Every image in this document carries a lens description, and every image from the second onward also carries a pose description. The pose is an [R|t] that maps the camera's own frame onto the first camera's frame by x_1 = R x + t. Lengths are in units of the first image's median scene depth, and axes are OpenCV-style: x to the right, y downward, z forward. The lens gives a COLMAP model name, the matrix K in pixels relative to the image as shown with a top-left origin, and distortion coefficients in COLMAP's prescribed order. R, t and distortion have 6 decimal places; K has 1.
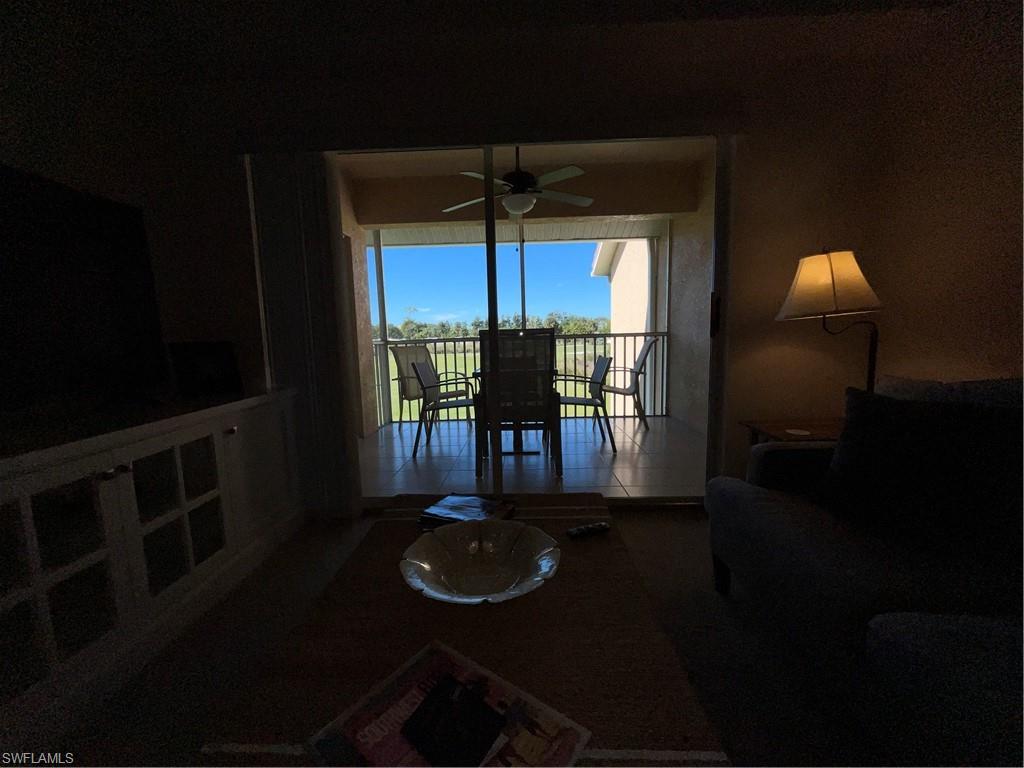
lens RADIAL K [[415.4, 0, 512.0], [0, 415.4, 384.0], [0, 0, 1]] dist [0.000020, -0.000070]
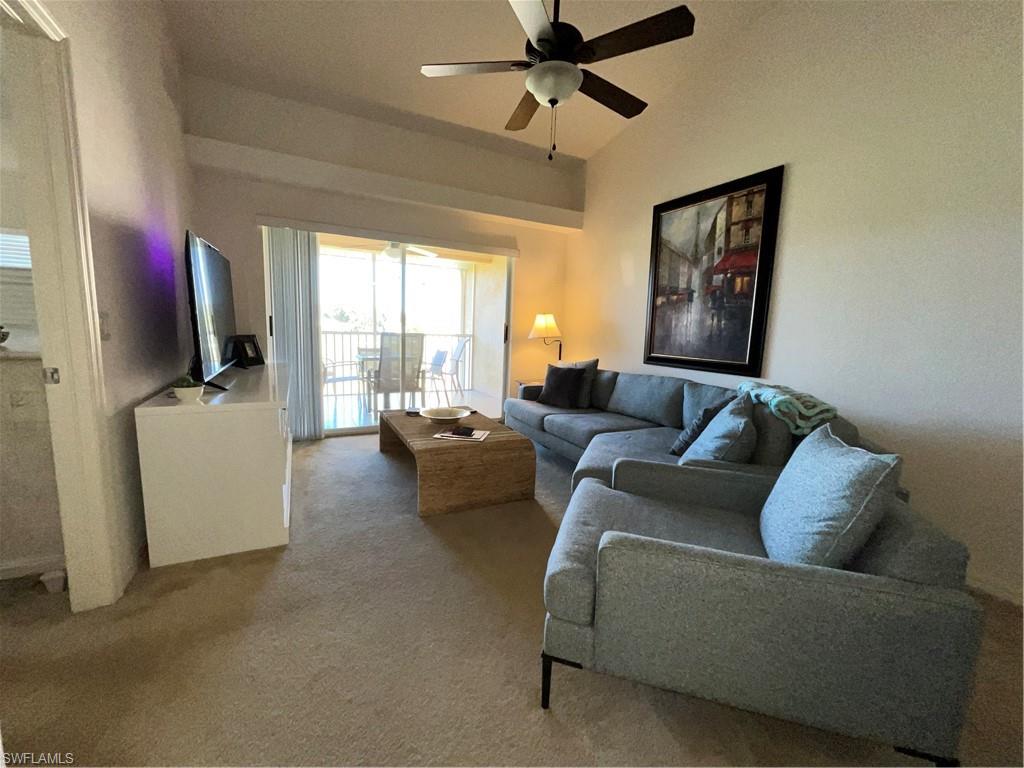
lens RADIAL K [[417.4, 0, 512.0], [0, 417.4, 384.0], [0, 0, 1]] dist [-0.000724, -0.000075]
pose [[0.877273, -0.005000, 0.479965, -0.590094], [-0.004731, 0.999807, 0.019063, 0.063619], [-0.479968, -0.018994, 0.877080, -1.042850]]
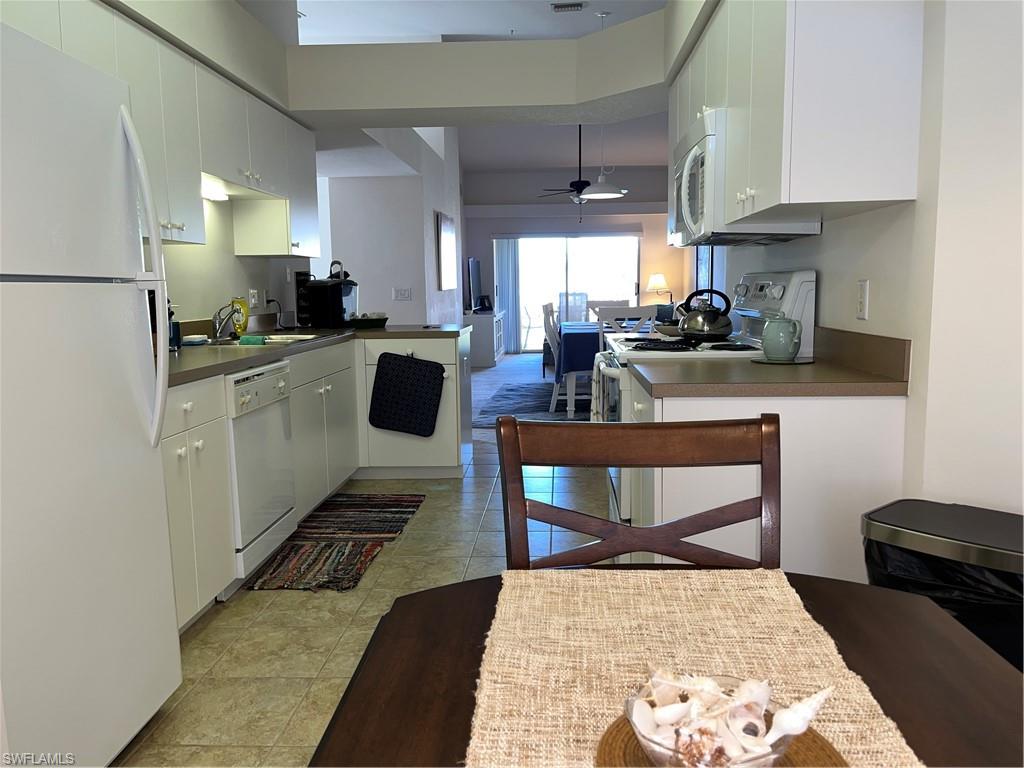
lens RADIAL K [[764.9, 0, 517.7], [0, 764.9, 387.3], [0, 0, 1]] dist [0.030343, -0.001899]
pose [[0.999660, 0.018378, -0.018497, -0.325479], [-0.018019, 0.999650, 0.019394, 0.529905], [0.018847, -0.019054, 0.999641, -5.339223]]
